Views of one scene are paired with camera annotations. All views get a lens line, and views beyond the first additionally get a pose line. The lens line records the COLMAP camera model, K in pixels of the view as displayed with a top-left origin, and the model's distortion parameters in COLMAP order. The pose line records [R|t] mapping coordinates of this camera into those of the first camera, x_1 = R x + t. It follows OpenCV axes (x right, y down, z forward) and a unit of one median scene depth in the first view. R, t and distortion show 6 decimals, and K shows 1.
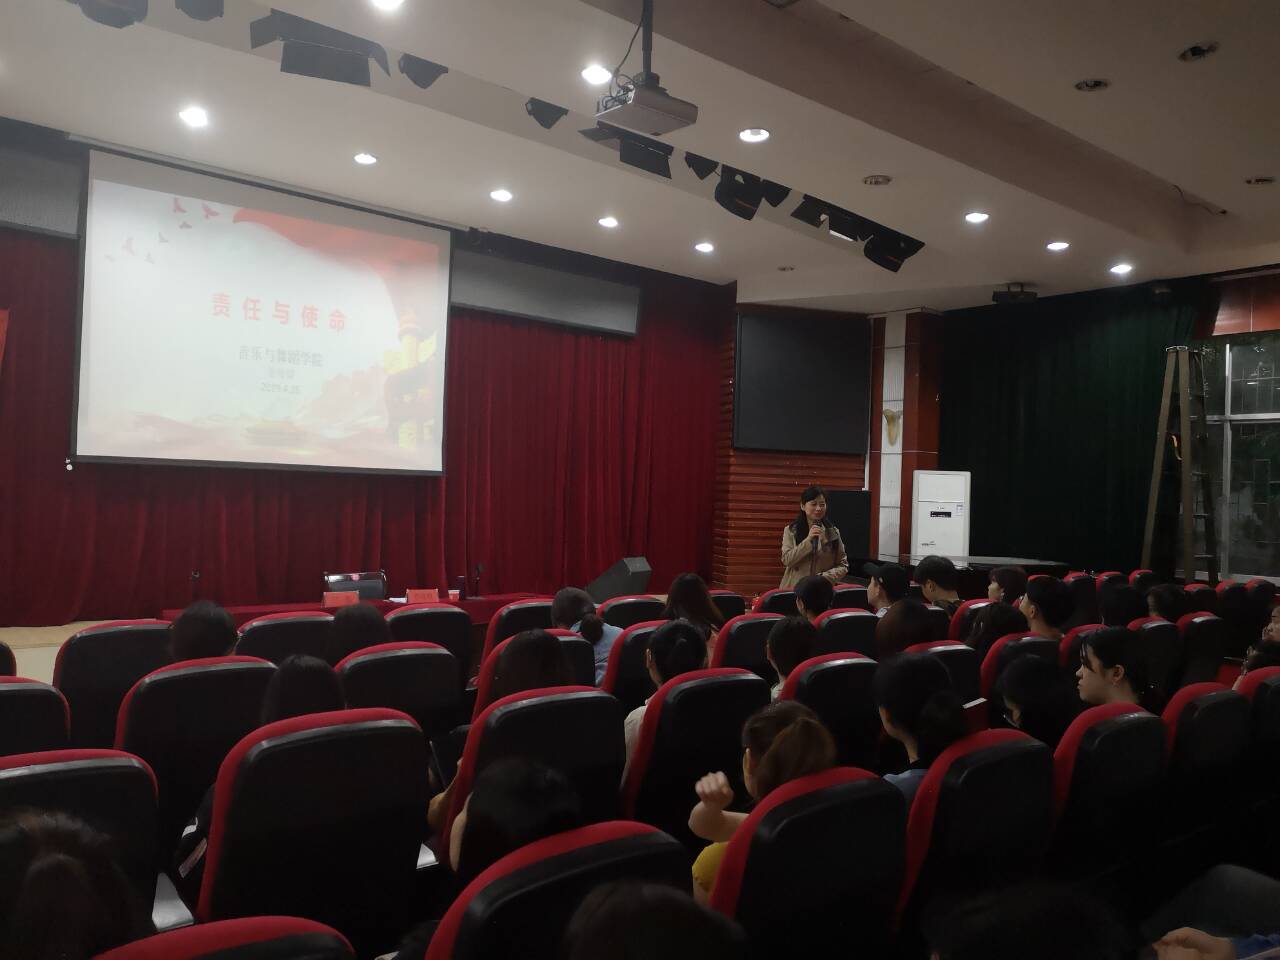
lens RADIAL K [[998.5, 0, 639.3], [0, 998.5, 479.7], [0, 0, 1]] dist [0.043070, -0.018685]
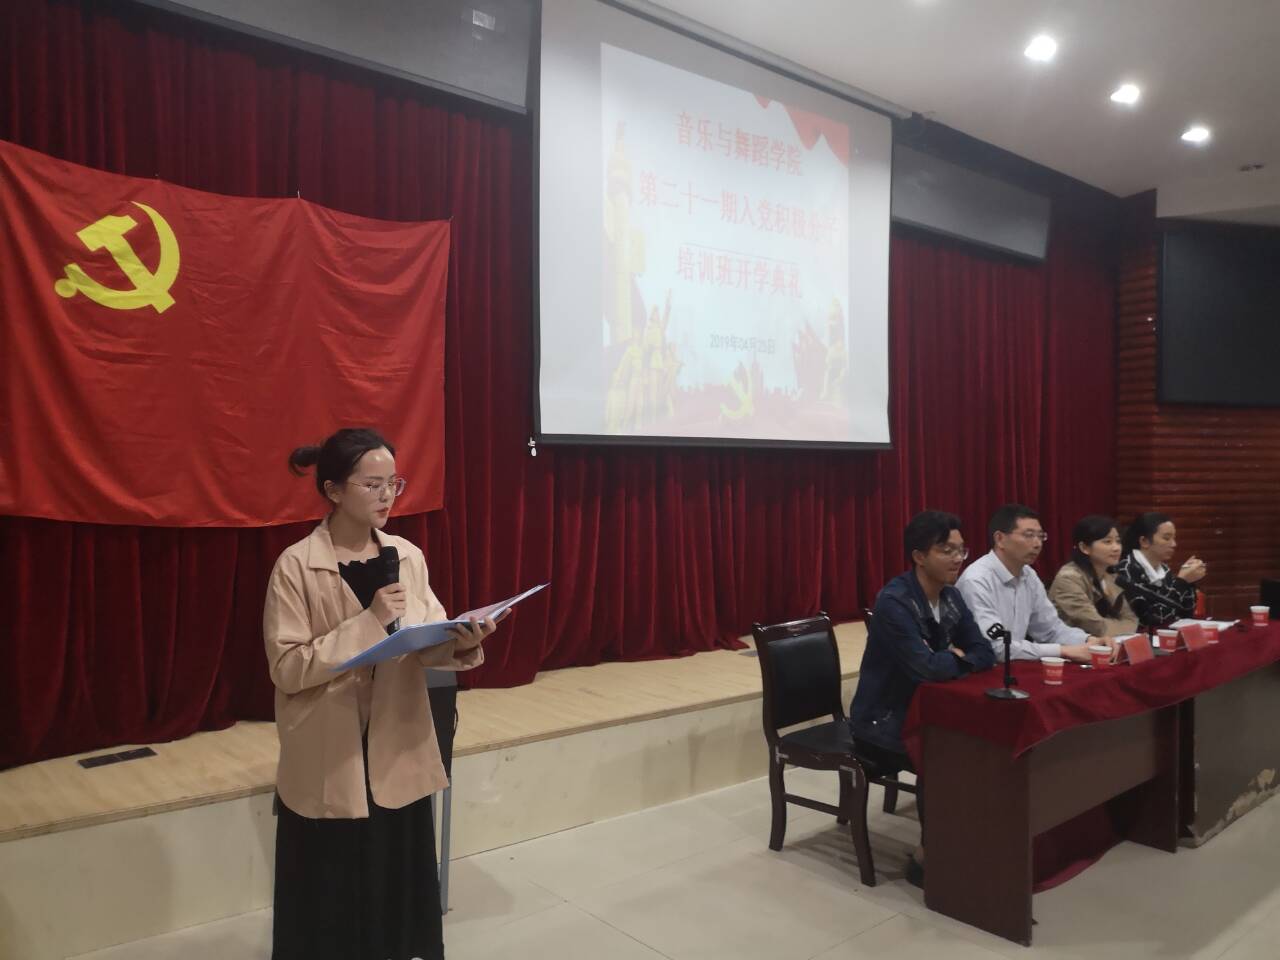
lens RADIAL K [[998.5, 0, 637.4], [0, 998.5, 479.2], [0, 0, 1]] dist [0.043070, -0.018685]
pose [[0.999310, -0.028963, 0.023239, -0.400412], [0.028176, 0.999040, 0.033538, -0.011514], [-0.024188, -0.032860, 0.999167, 0.252684]]
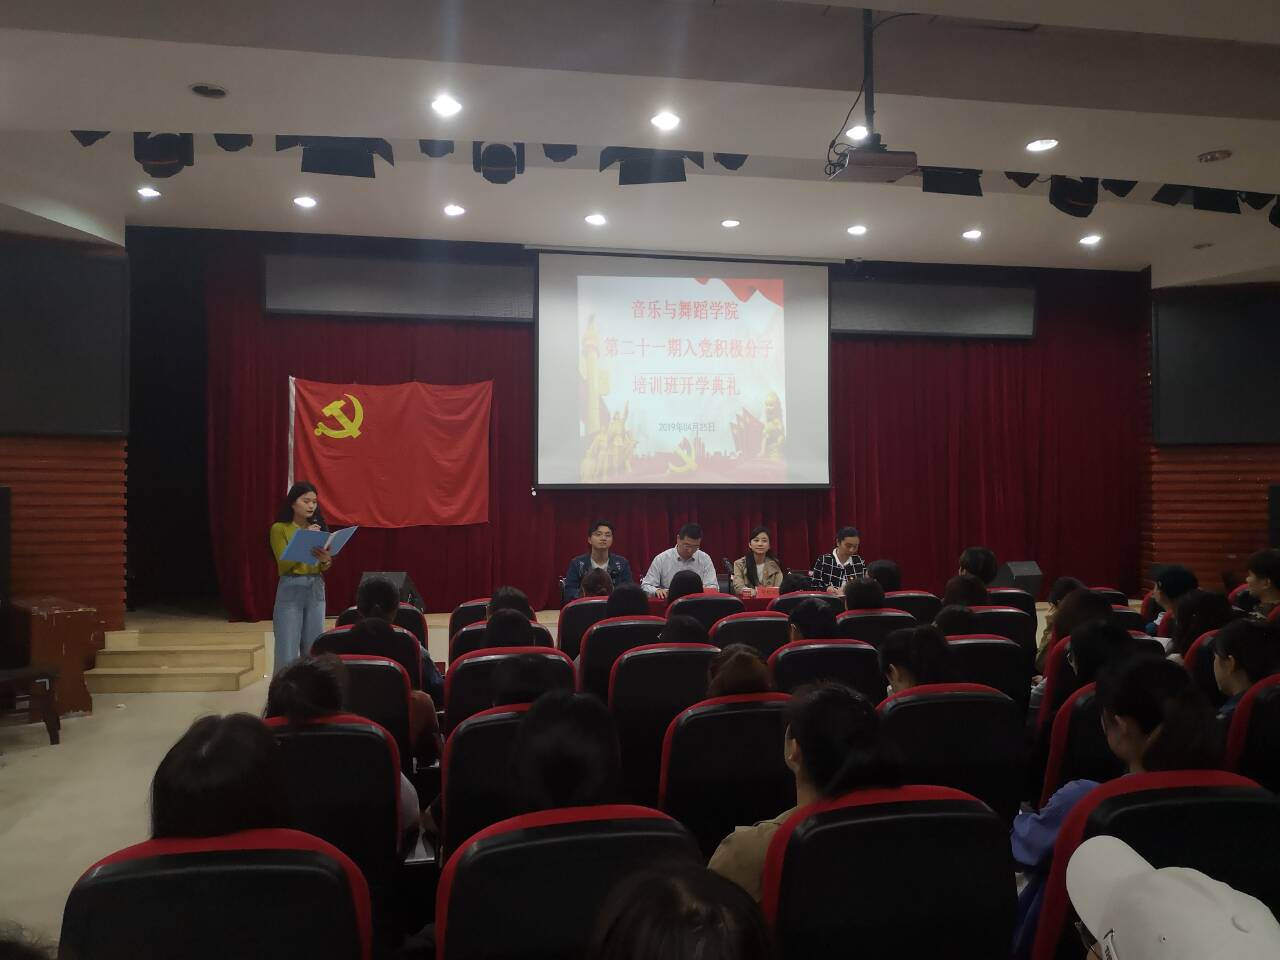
lens RADIAL K [[998.5, 0, 636.4], [0, 998.5, 477.1], [0, 0, 1]] dist [0.043070, -0.018685]
pose [[0.873333, -0.046402, -0.484909, 0.150437], [0.039471, 0.998920, -0.024500, 0.002823], [0.485522, 0.002256, 0.874221, -0.065628]]
